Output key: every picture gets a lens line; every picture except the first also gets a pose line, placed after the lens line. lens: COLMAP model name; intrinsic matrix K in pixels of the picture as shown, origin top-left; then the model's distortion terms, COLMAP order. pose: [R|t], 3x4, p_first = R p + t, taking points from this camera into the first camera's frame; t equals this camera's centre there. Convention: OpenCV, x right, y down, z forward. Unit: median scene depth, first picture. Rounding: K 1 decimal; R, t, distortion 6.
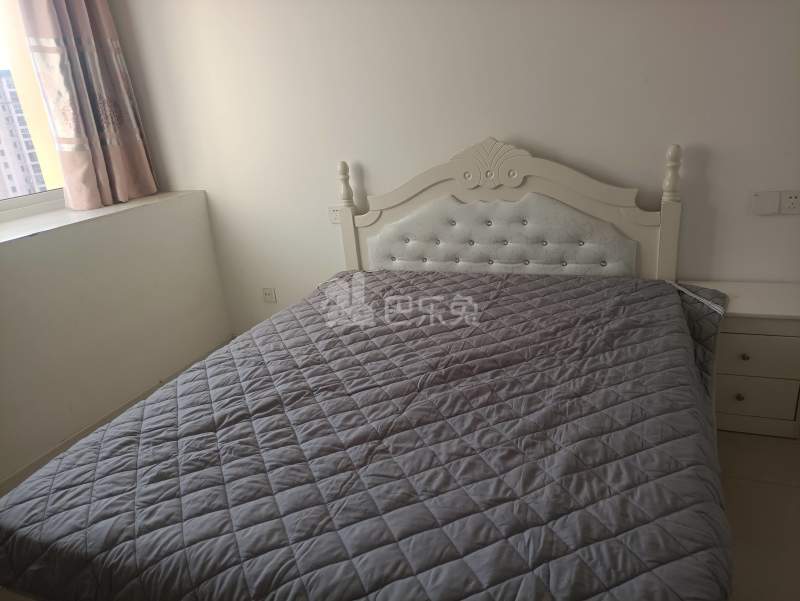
lens RADIAL K [[595.6, 0, 400.0], [0, 595.6, 300.5], [0, 0, 1]] dist [0.028803, -0.001355]
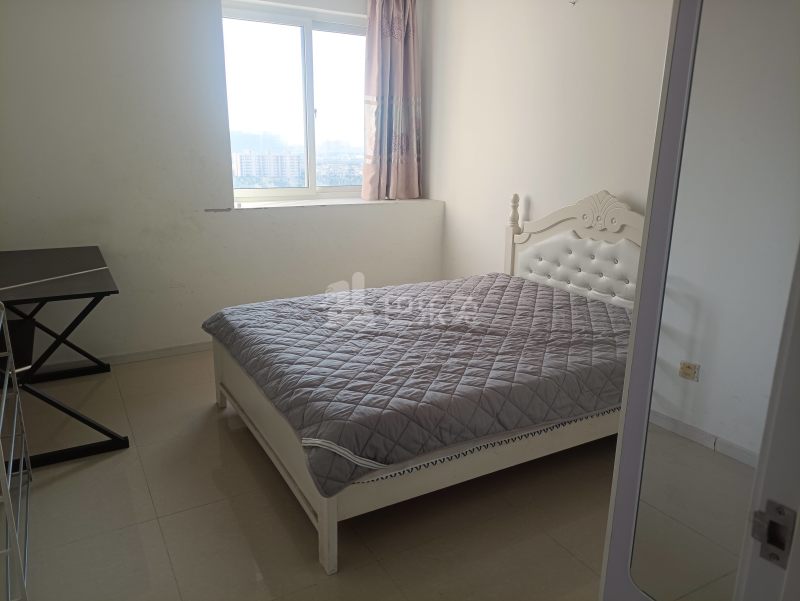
lens RADIAL K [[595.6, 0, 400.0], [0, 595.6, 300.5], [0, 0, 1]] dist [0.028803, -0.001355]
pose [[0.779767, 0.253364, -0.572512, 0.542267], [-0.283710, 0.958172, 0.037620, 0.024071], [0.558097, 0.133092, 0.819033, -0.229679]]
